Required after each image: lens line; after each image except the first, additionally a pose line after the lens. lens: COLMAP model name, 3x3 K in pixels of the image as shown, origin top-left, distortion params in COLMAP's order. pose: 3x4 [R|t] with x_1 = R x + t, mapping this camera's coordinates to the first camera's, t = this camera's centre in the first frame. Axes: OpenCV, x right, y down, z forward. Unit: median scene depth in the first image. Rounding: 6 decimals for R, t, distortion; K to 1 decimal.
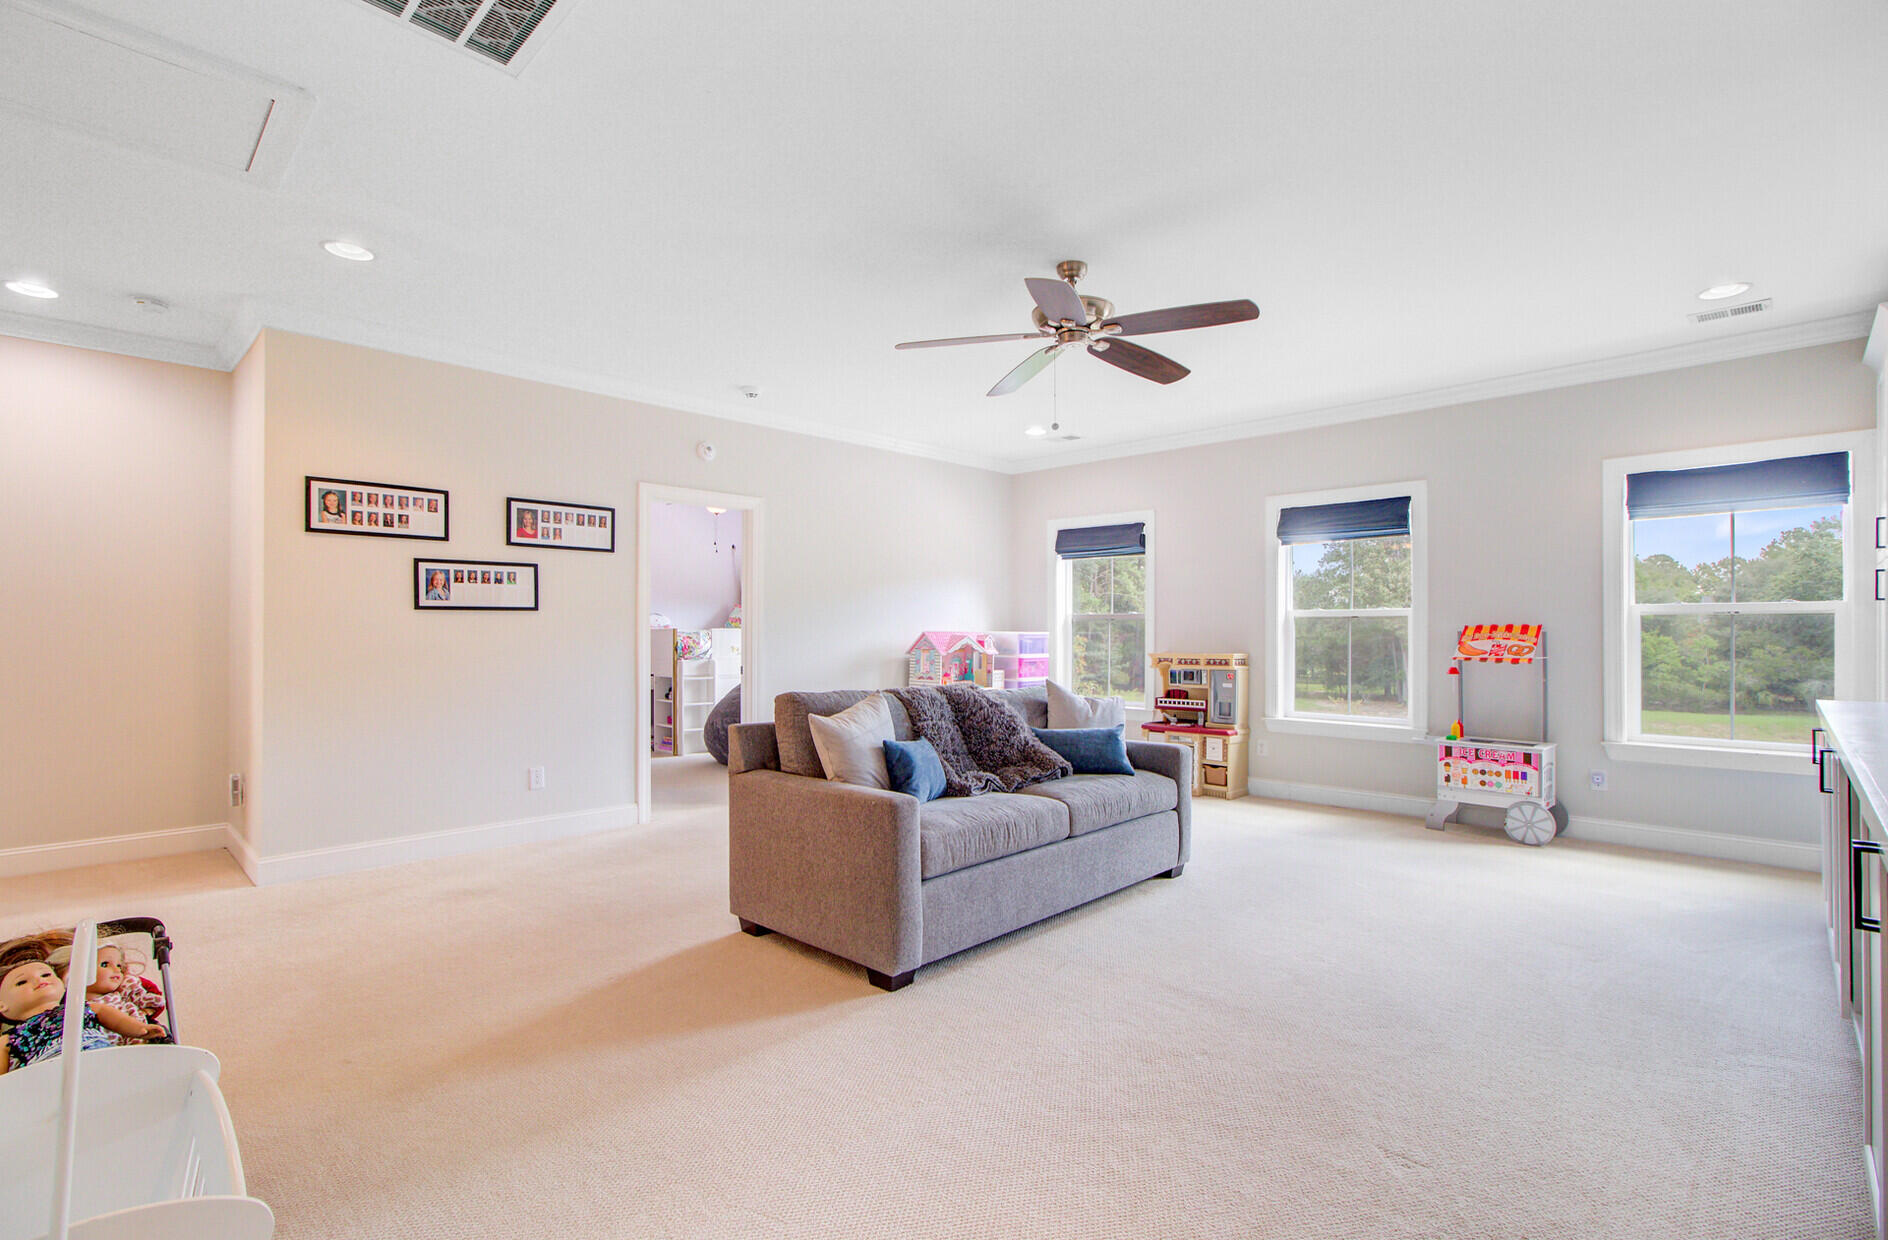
lens RADIAL K [[871.6, 0, 940.6], [0, 871.6, 619.6], [0, 0, 1]] dist [0.000577, -0.000349]
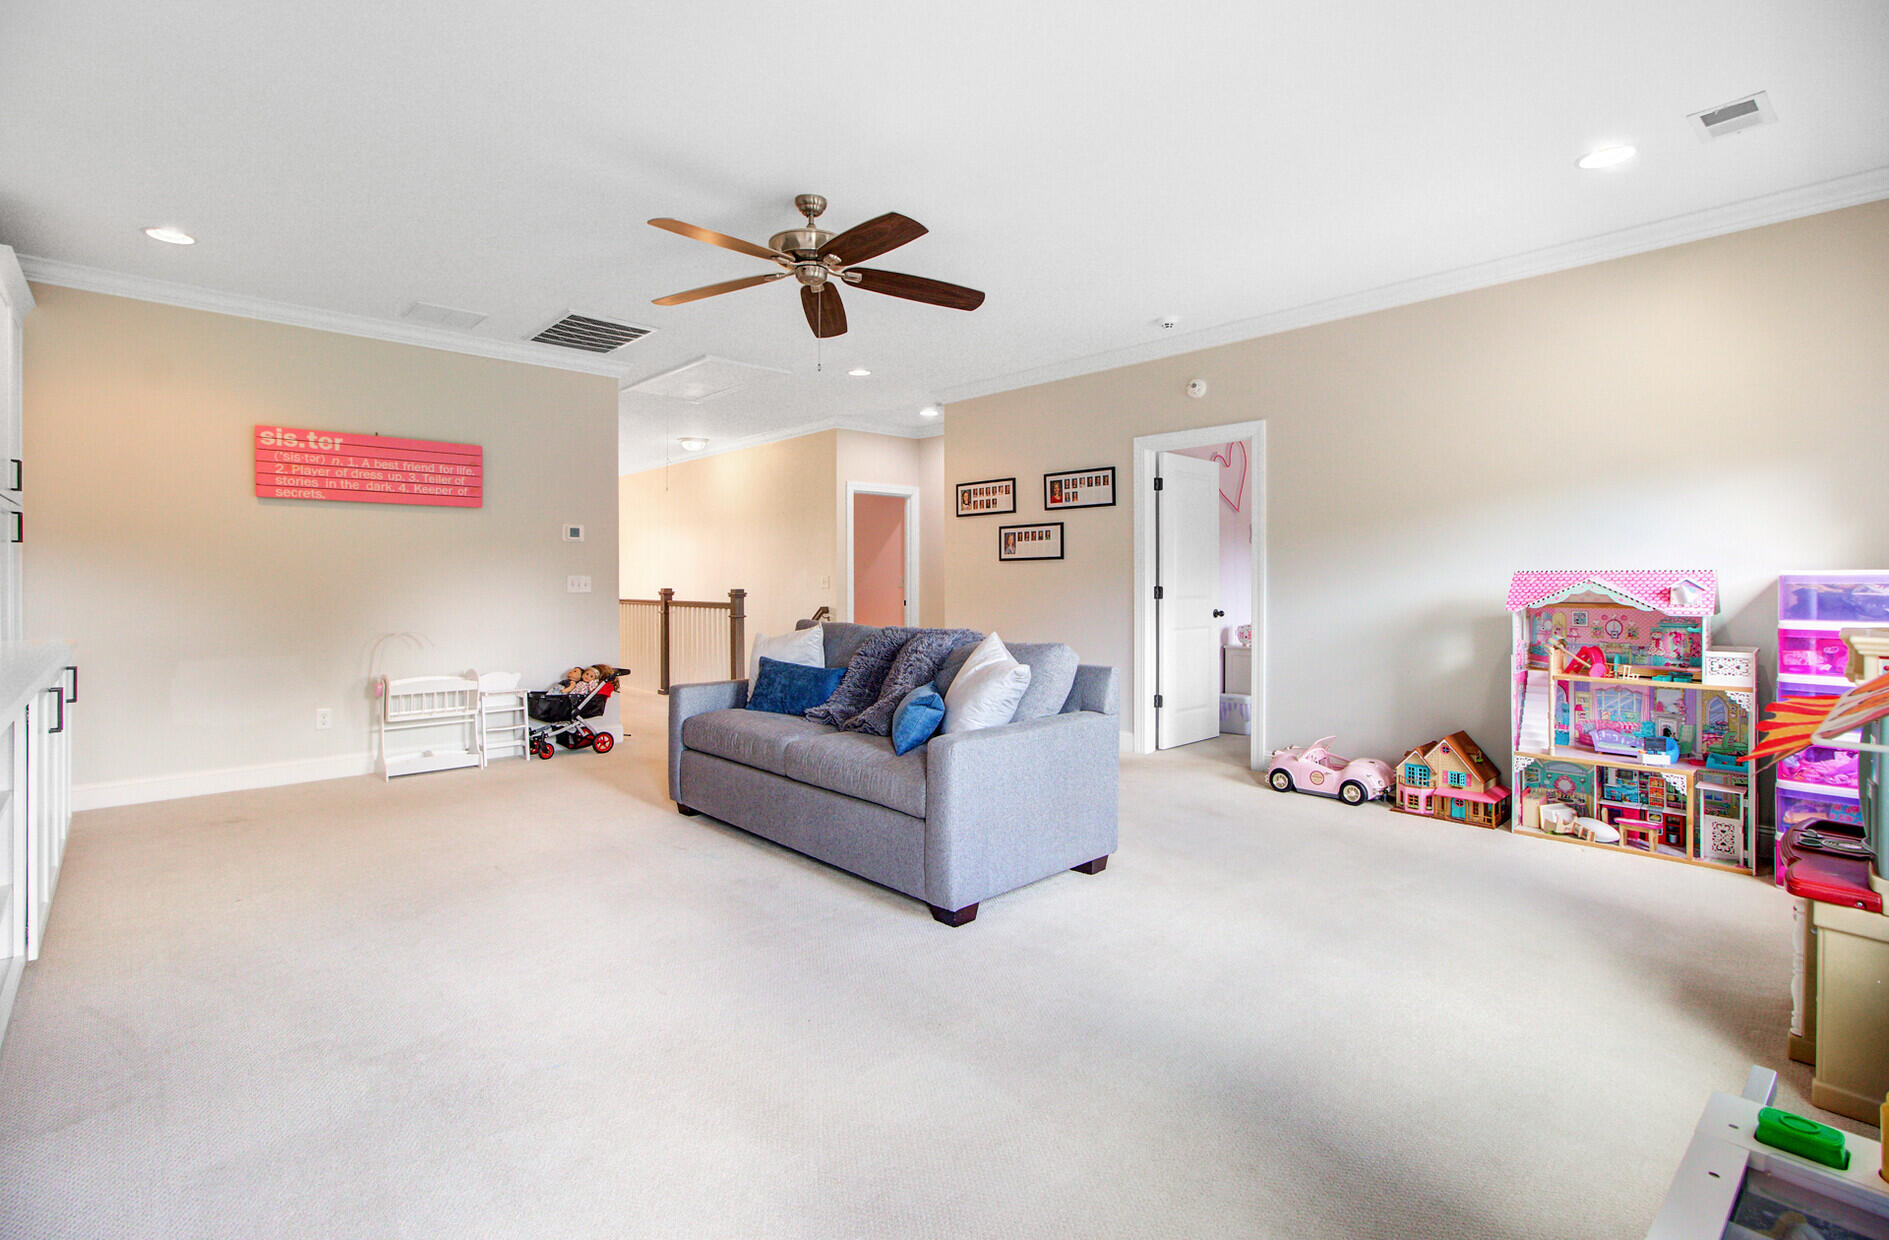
lens RADIAL K [[872.0, 0, 948.2], [0, 872.0, 583.1], [0, 0, 1]] dist [0.000577, -0.000349]
pose [[-0.036279, 0.001728, -0.999340, 0.915527], [0.013015, 0.999915, 0.001257, 0.023840], [0.999257, -0.012961, -0.036298, 0.983597]]
